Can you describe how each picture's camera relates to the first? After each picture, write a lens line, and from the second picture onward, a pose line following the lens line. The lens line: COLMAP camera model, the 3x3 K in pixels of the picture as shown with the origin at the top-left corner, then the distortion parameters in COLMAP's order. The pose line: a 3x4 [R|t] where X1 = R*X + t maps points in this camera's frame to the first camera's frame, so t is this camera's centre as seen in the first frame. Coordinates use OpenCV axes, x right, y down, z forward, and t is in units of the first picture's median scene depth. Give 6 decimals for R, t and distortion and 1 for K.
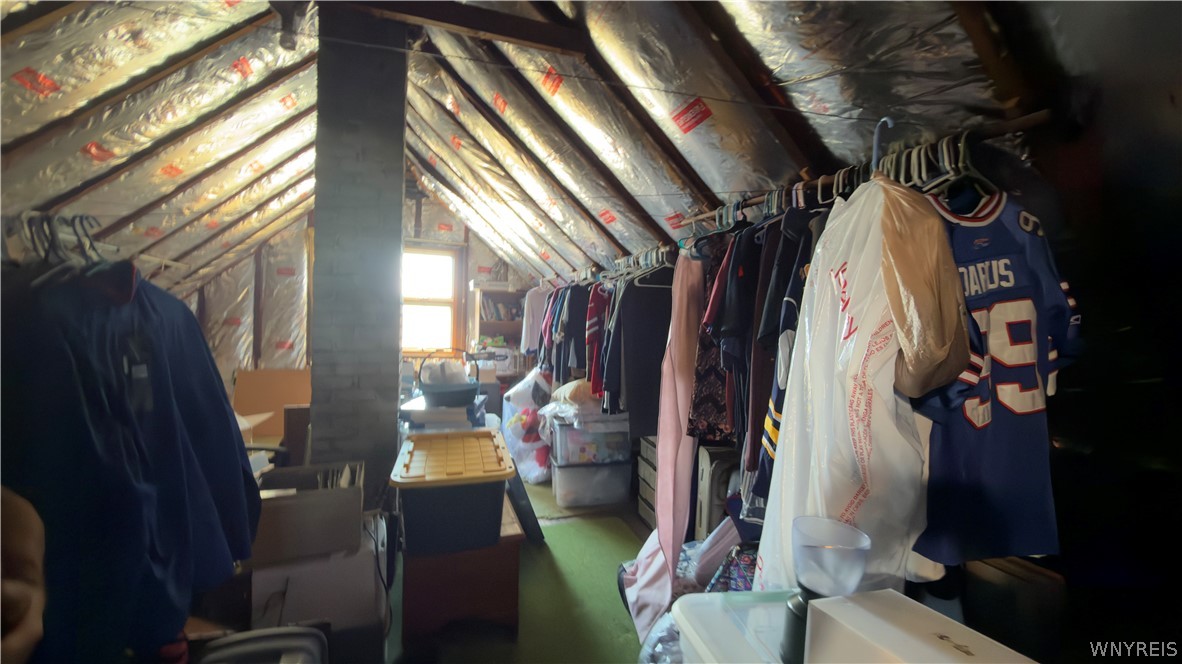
lens RADIAL K [[473.1, 0, 590.4], [0, 473.1, 332.7], [0, 0, 1]] dist [0.000650, -0.000117]
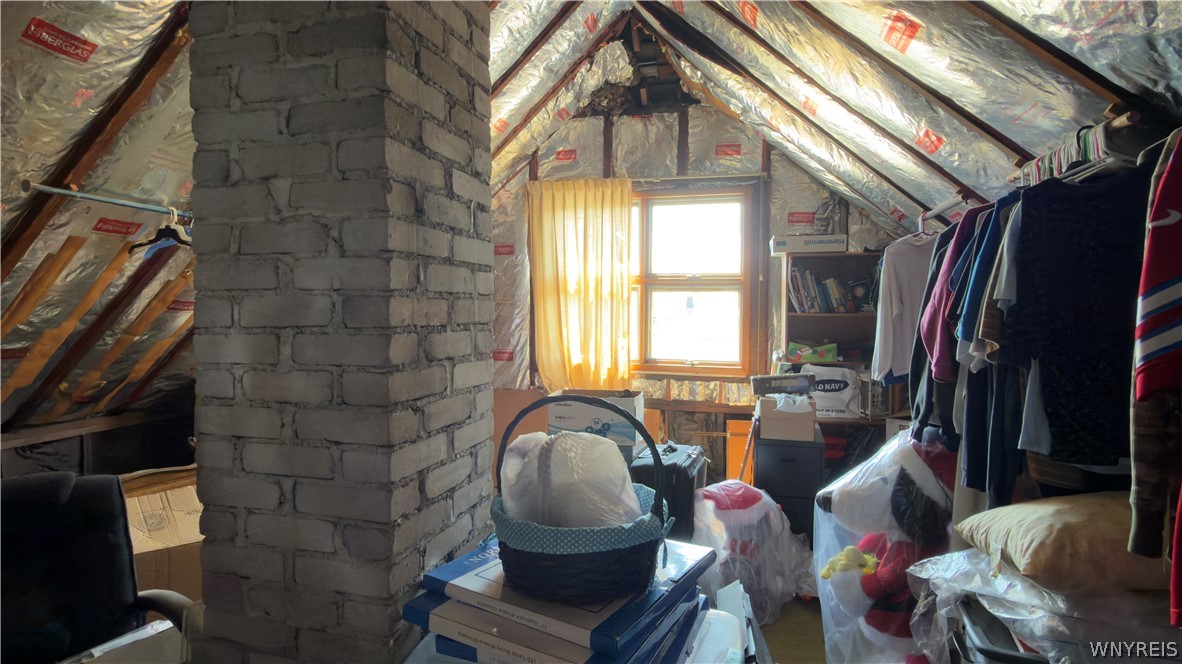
lens RADIAL K [[595.6, 0, 591.0], [0, 595.6, 332.0], [0, 0, 1]] dist [0.003057, 0.000523]
pose [[0.814217, -0.008263, -0.580502, -0.034419], [0.008071, 0.999963, -0.002913, -0.004959], [0.580505, -0.002313, 0.814253, 0.387734]]
